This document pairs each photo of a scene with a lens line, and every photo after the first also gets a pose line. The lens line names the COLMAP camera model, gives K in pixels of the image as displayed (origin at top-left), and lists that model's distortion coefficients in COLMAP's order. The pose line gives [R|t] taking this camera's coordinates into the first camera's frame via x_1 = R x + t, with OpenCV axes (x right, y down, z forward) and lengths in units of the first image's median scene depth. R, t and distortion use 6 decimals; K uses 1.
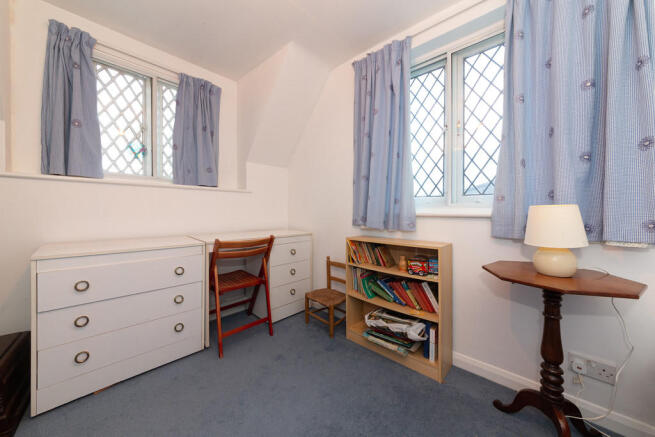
lens RADIAL K [[232.7, 0, 328.3], [0, 232.7, 214.8], [0, 0, 1]] dist [-0.002719, -0.000335]
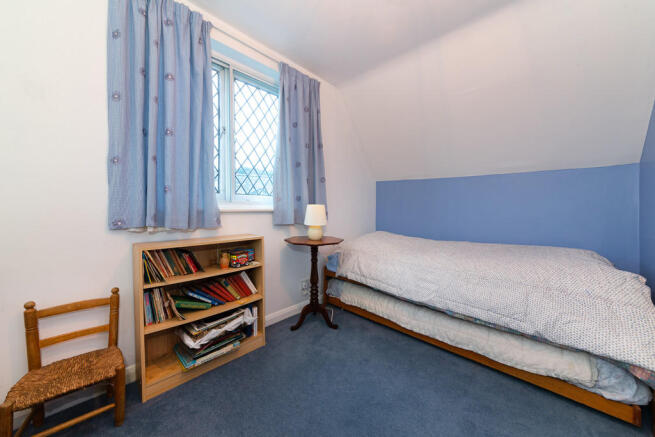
lens RADIAL K [[232.7, 0, 328.3], [0, 232.7, 213.4], [0, 0, 1]] dist [-0.002719, -0.000335]
pose [[0.016402, -0.022316, 0.999616, -0.634378], [0.014745, 0.999648, 0.022075, -0.004914], [-0.999757, 0.014378, 0.016725, 0.536705]]
